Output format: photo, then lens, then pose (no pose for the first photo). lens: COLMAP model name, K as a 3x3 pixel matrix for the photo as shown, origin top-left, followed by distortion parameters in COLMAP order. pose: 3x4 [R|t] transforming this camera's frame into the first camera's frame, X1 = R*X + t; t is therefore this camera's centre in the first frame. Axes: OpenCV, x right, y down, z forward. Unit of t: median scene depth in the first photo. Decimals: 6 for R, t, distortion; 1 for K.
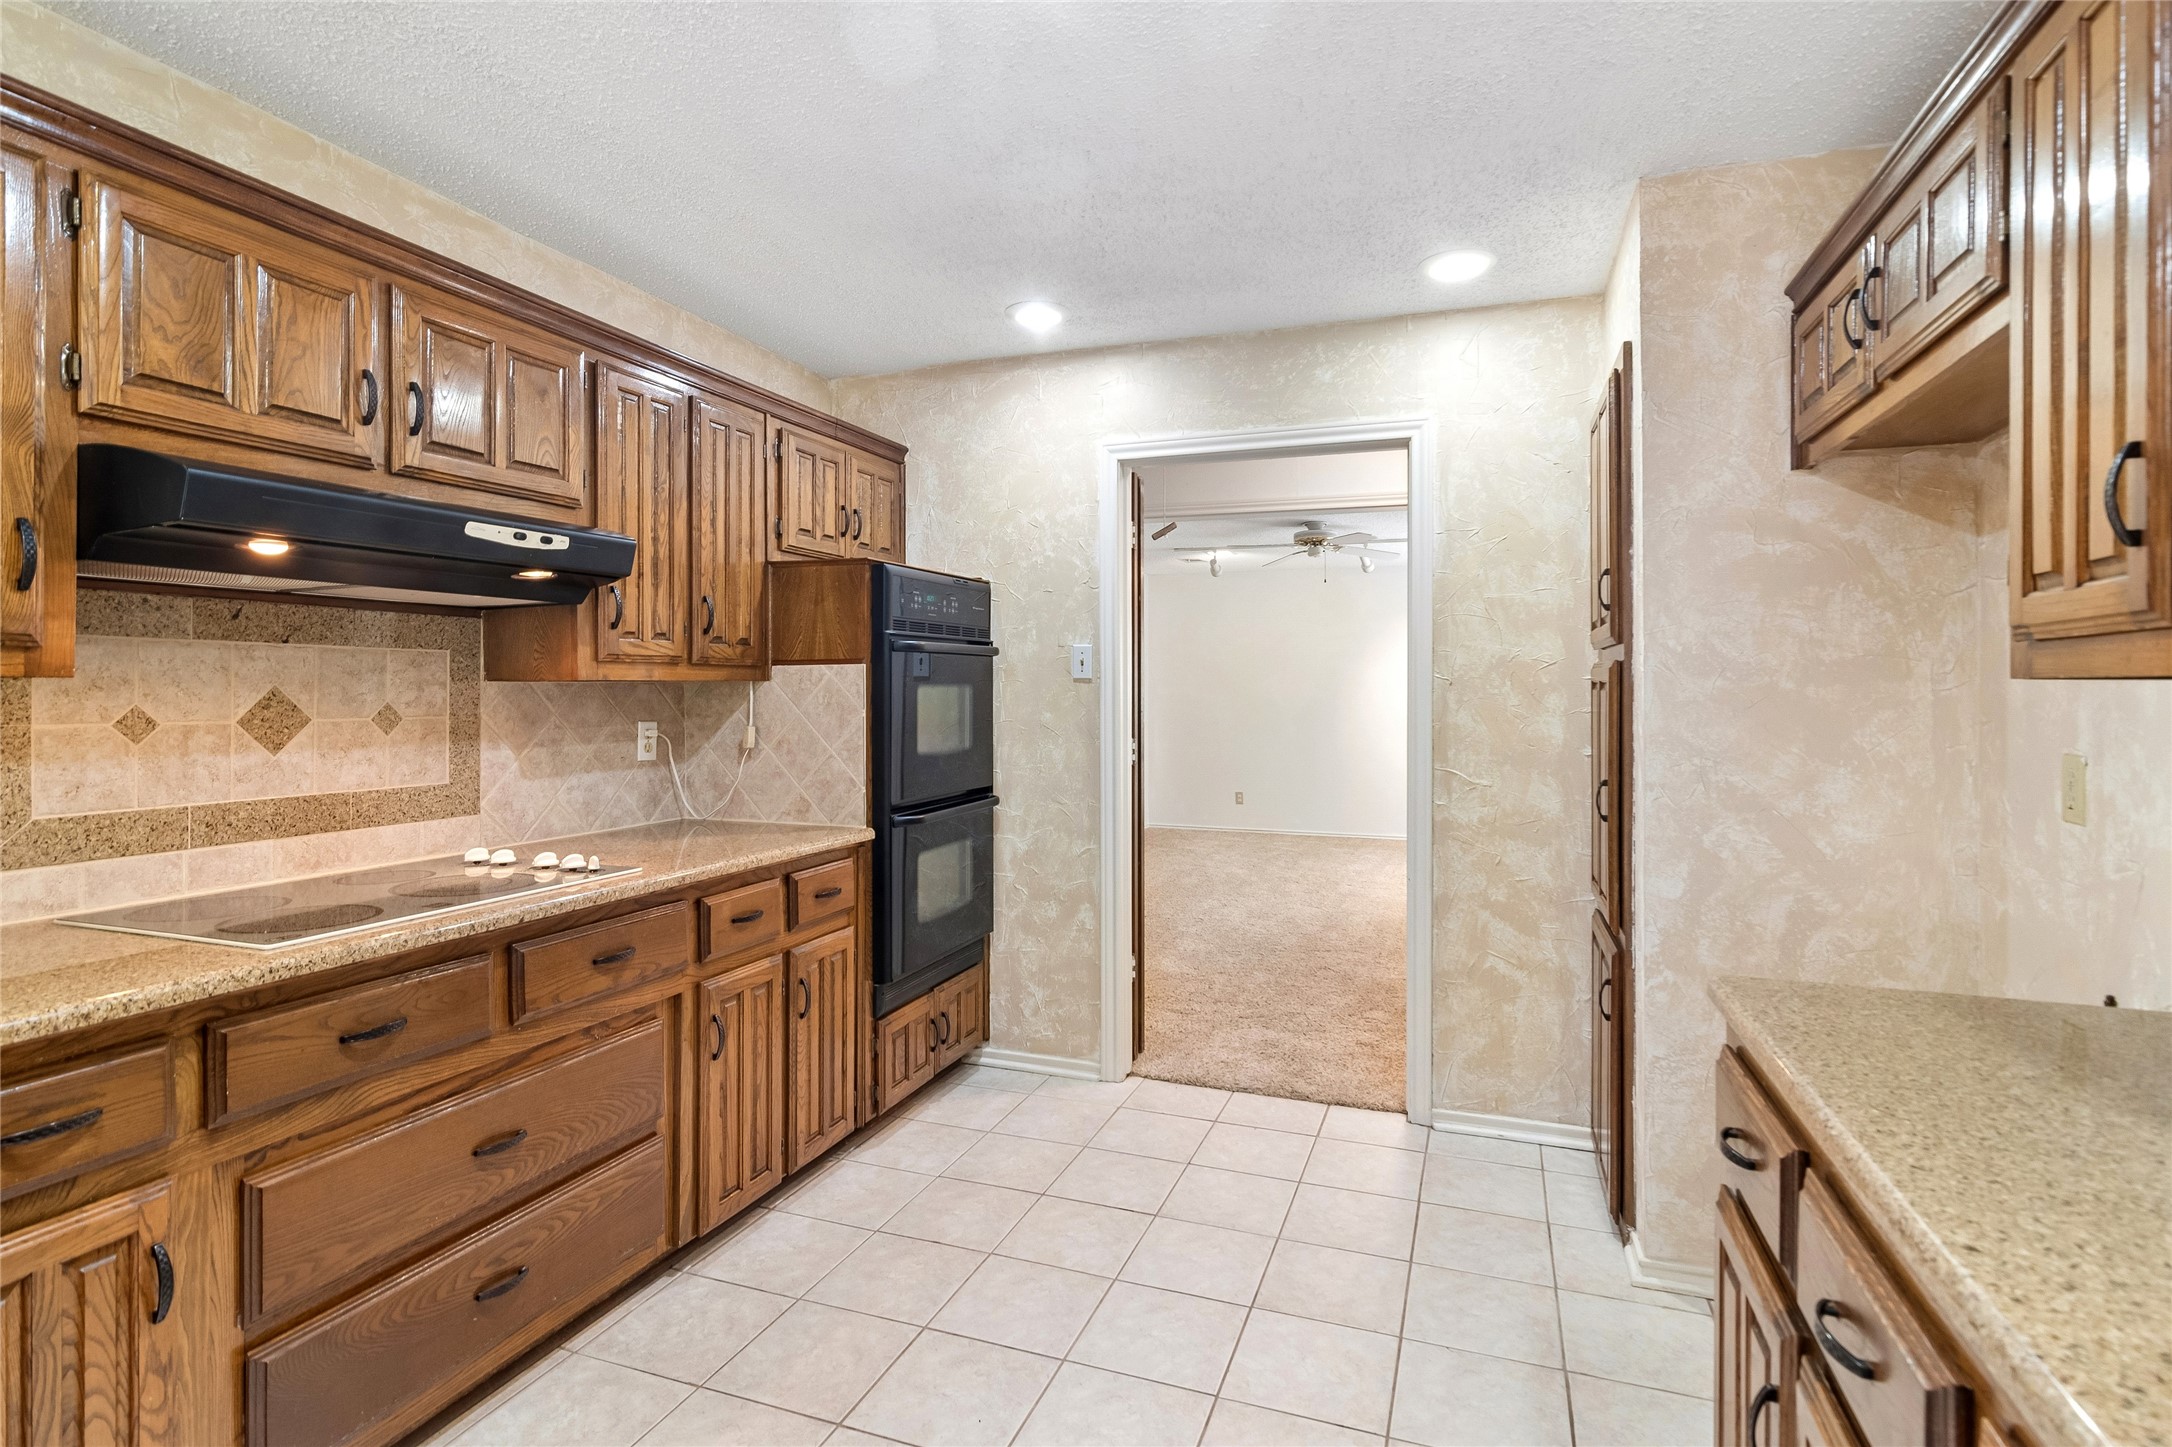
lens RADIAL K [[1049.9, 0, 1118.3], [0, 1049.9, 688.3], [0, 0, 1]] dist [0.000520, 0.000256]
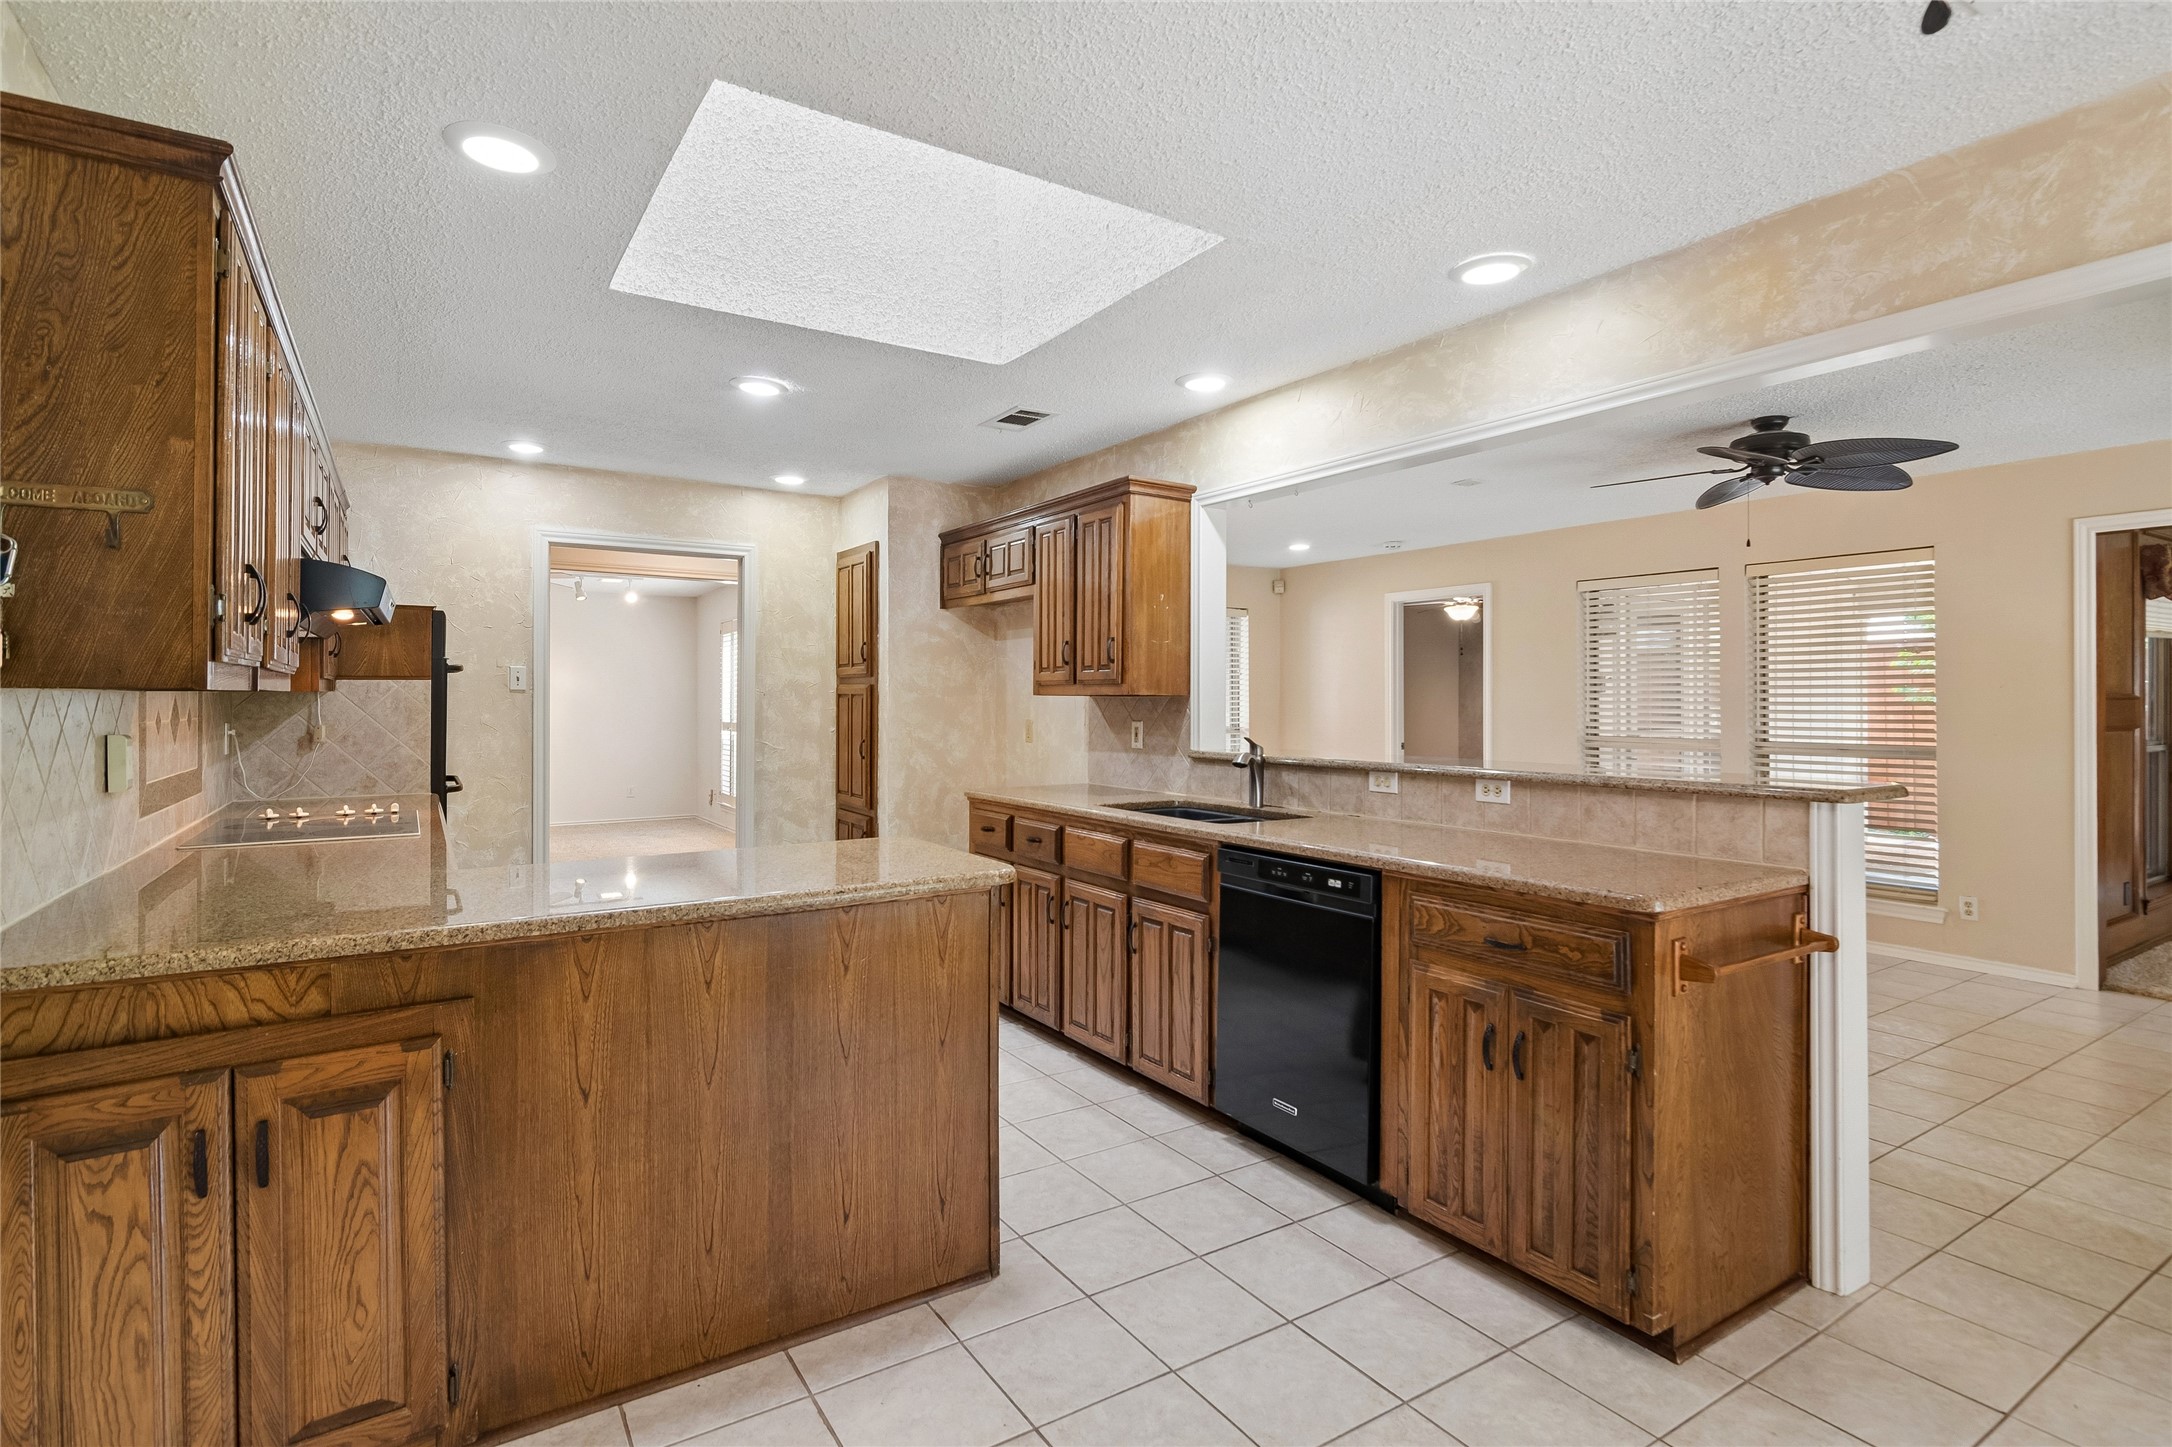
lens RADIAL K [[1049.9, 0, 1080.0], [0, 1049.9, 710.1], [0, 0, 1]] dist [0.000520, 0.000256]
pose [[0.616773, -0.009023, 0.787089, -0.797743], [-0.002271, 0.999910, 0.013242, -0.002837], [-0.787138, -0.009955, 0.616697, -0.565256]]
